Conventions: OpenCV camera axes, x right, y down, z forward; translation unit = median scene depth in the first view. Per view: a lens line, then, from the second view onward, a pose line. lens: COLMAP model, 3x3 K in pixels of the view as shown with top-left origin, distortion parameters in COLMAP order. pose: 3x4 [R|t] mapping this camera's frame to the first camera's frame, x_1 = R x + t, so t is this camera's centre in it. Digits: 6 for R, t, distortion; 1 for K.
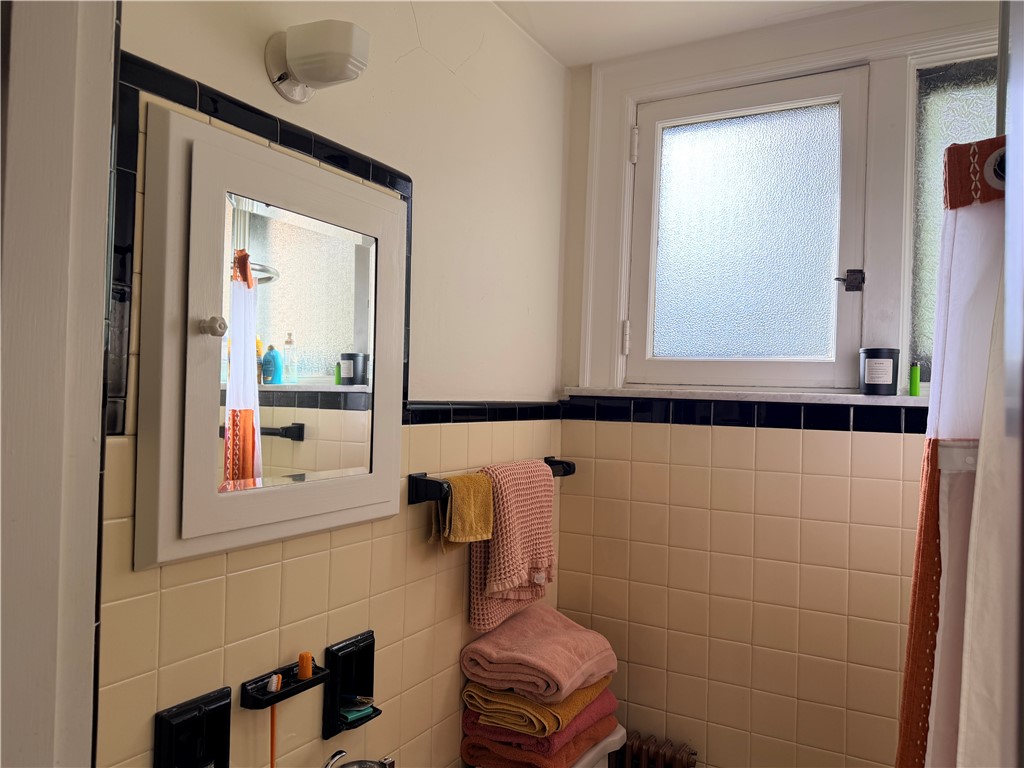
lens RADIAL K [[714.5, 0, 514.8], [0, 714.5, 383.9], [0, 0, 1]] dist [0.065166, -0.082487]
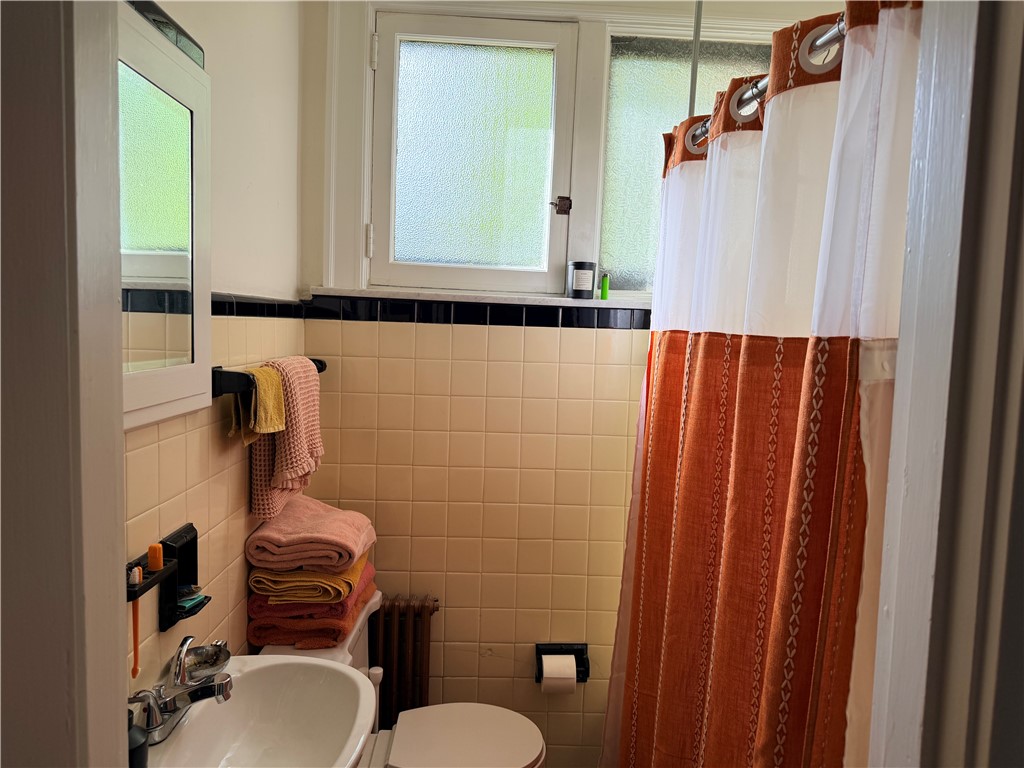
lens RADIAL K [[714.5, 0, 504.9], [0, 714.5, 376.7], [0, 0, 1]] dist [0.065166, -0.082487]
pose [[0.865465, -0.031433, 0.499982, -0.240945], [-0.022646, 0.994555, 0.101725, 0.025626], [-0.500457, -0.099362, 0.860040, -0.033344]]
